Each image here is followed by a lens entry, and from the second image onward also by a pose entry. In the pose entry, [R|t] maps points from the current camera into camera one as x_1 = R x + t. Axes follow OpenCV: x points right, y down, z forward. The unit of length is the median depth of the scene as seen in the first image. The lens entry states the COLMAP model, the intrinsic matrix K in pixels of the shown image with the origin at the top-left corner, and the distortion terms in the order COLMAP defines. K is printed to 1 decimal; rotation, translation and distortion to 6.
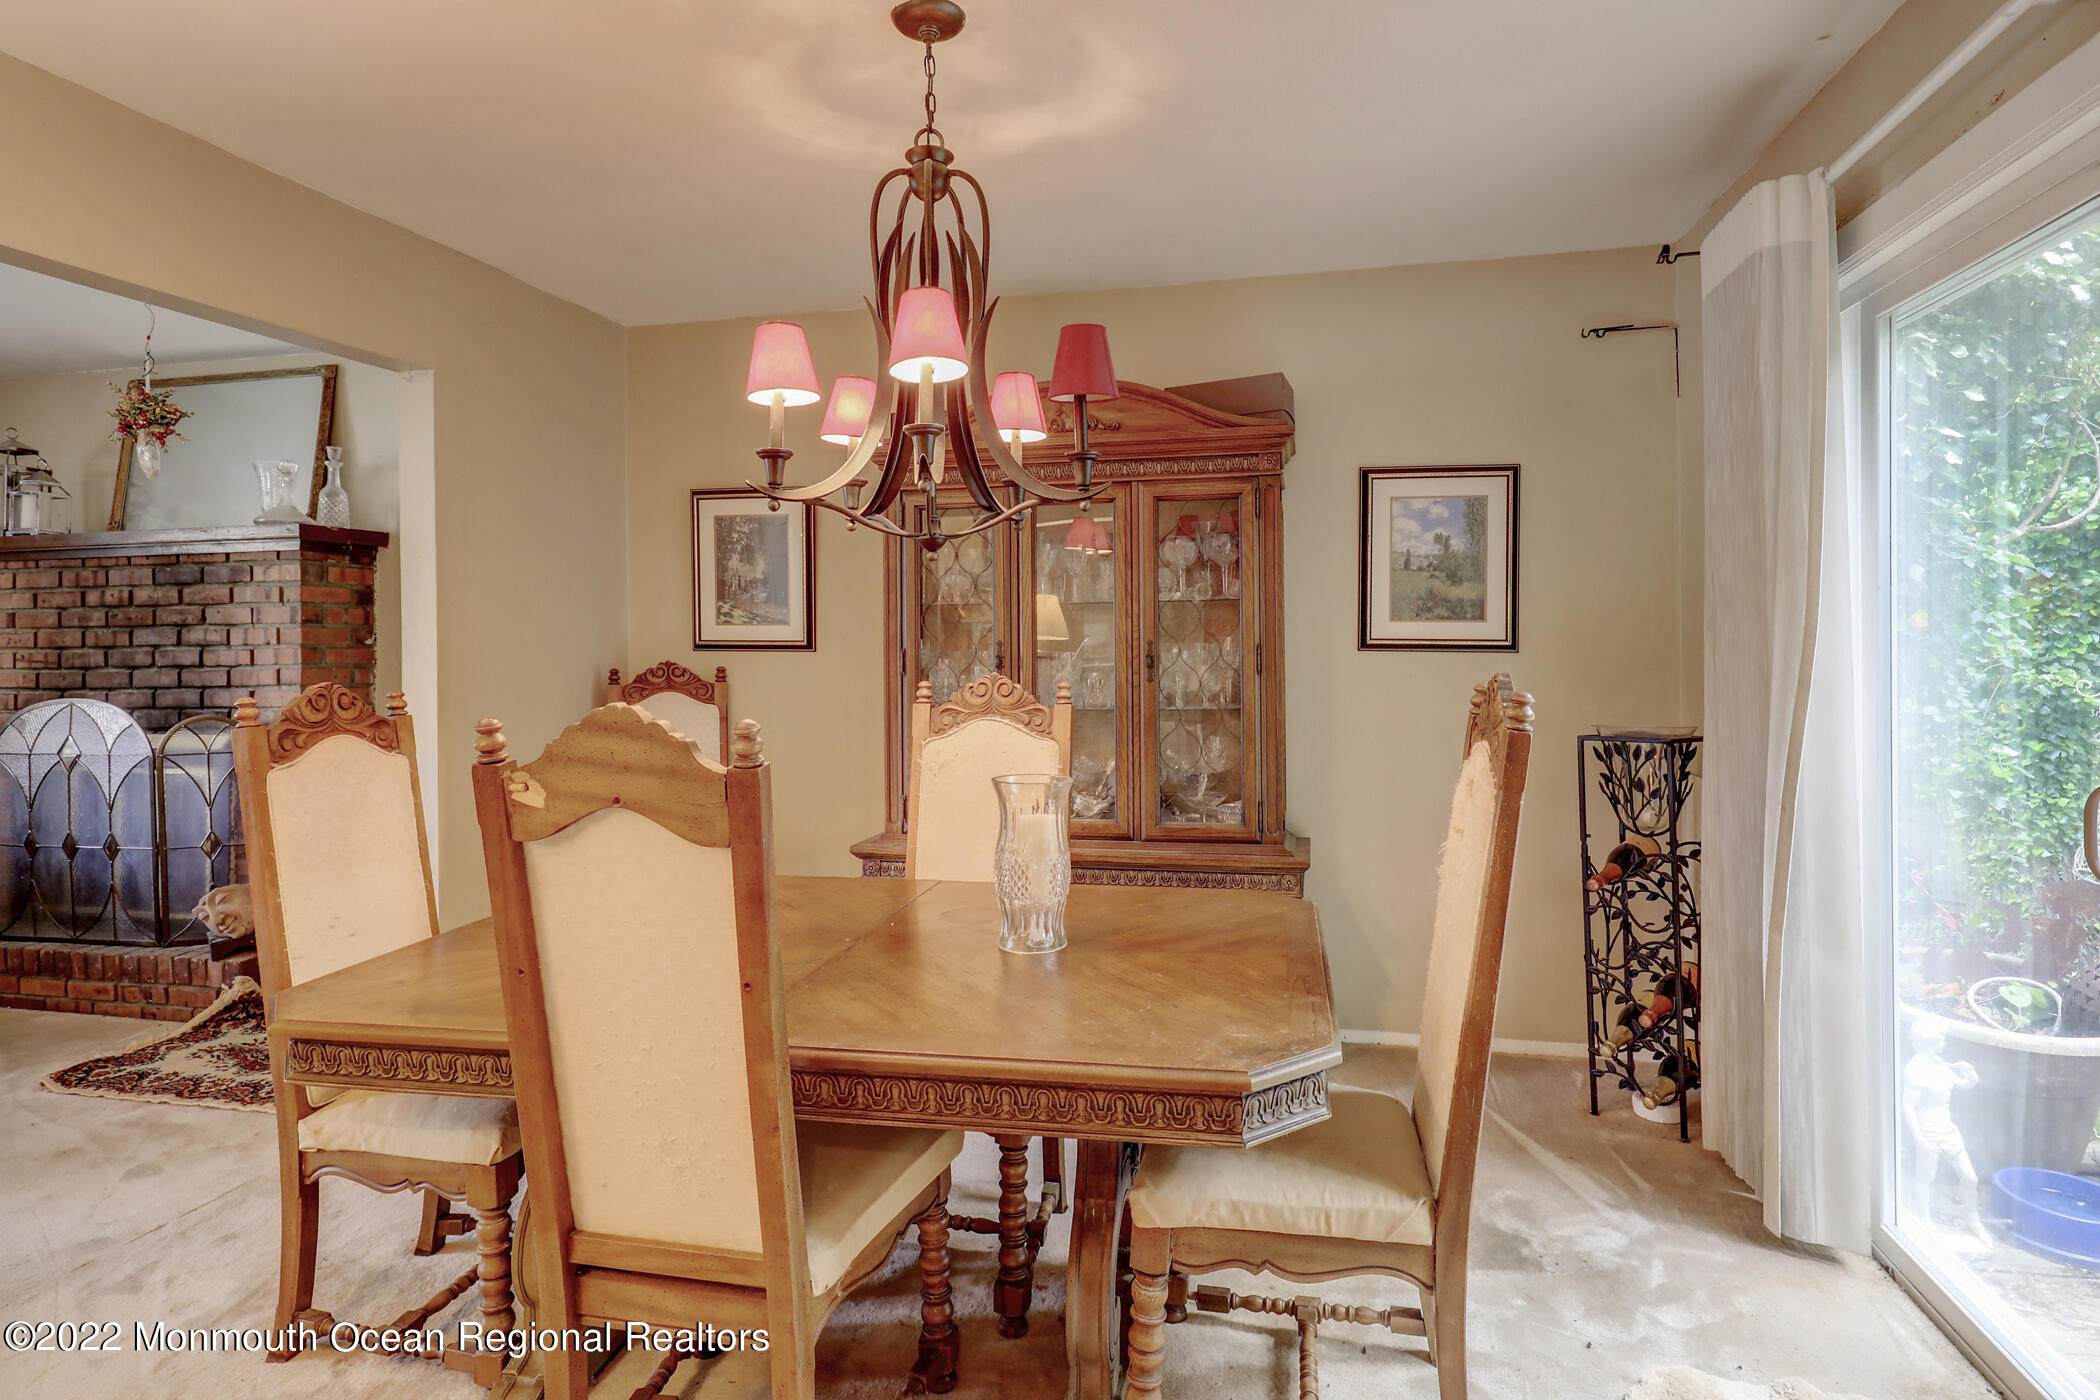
lens RADIAL K [[1111.0, 0, 1045.8], [0, 1111.0, 636.9], [0, 0, 1]] dist [-0.002058, 0.000069]
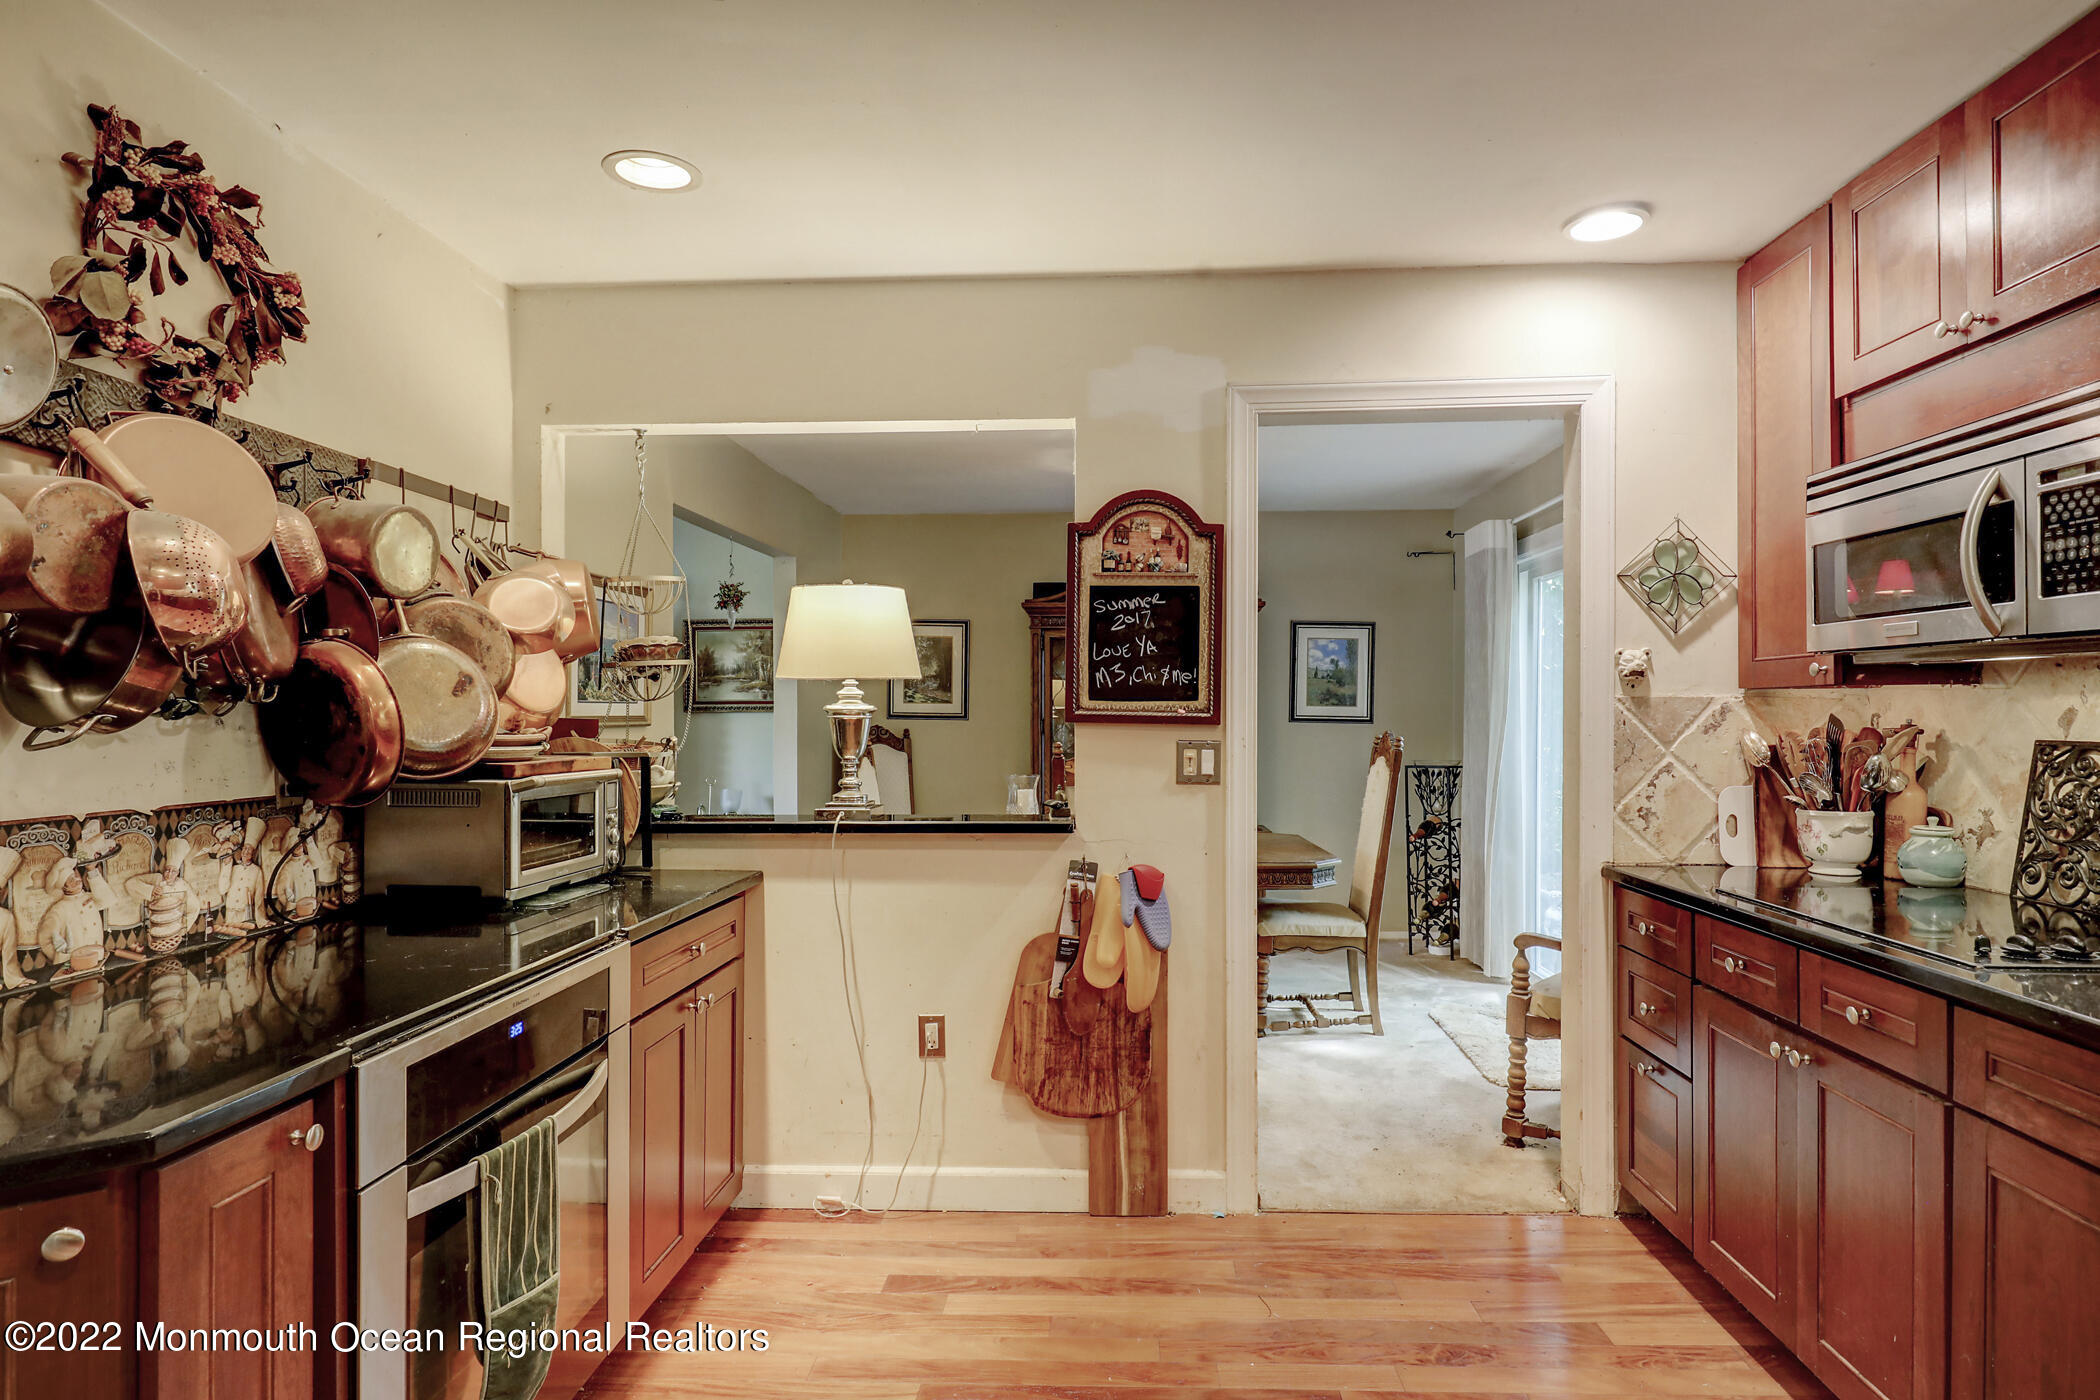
lens RADIAL K [[1111.0, 0, 1064.0], [0, 1111.0, 717.7], [0, 0, 1]] dist [-0.002058, 0.000069]
pose [[0.983946, 0.009116, 0.178232, -0.479785], [-0.010619, 0.999916, 0.007481, -0.005206], [-0.178148, -0.009254, 0.983960, -0.851795]]
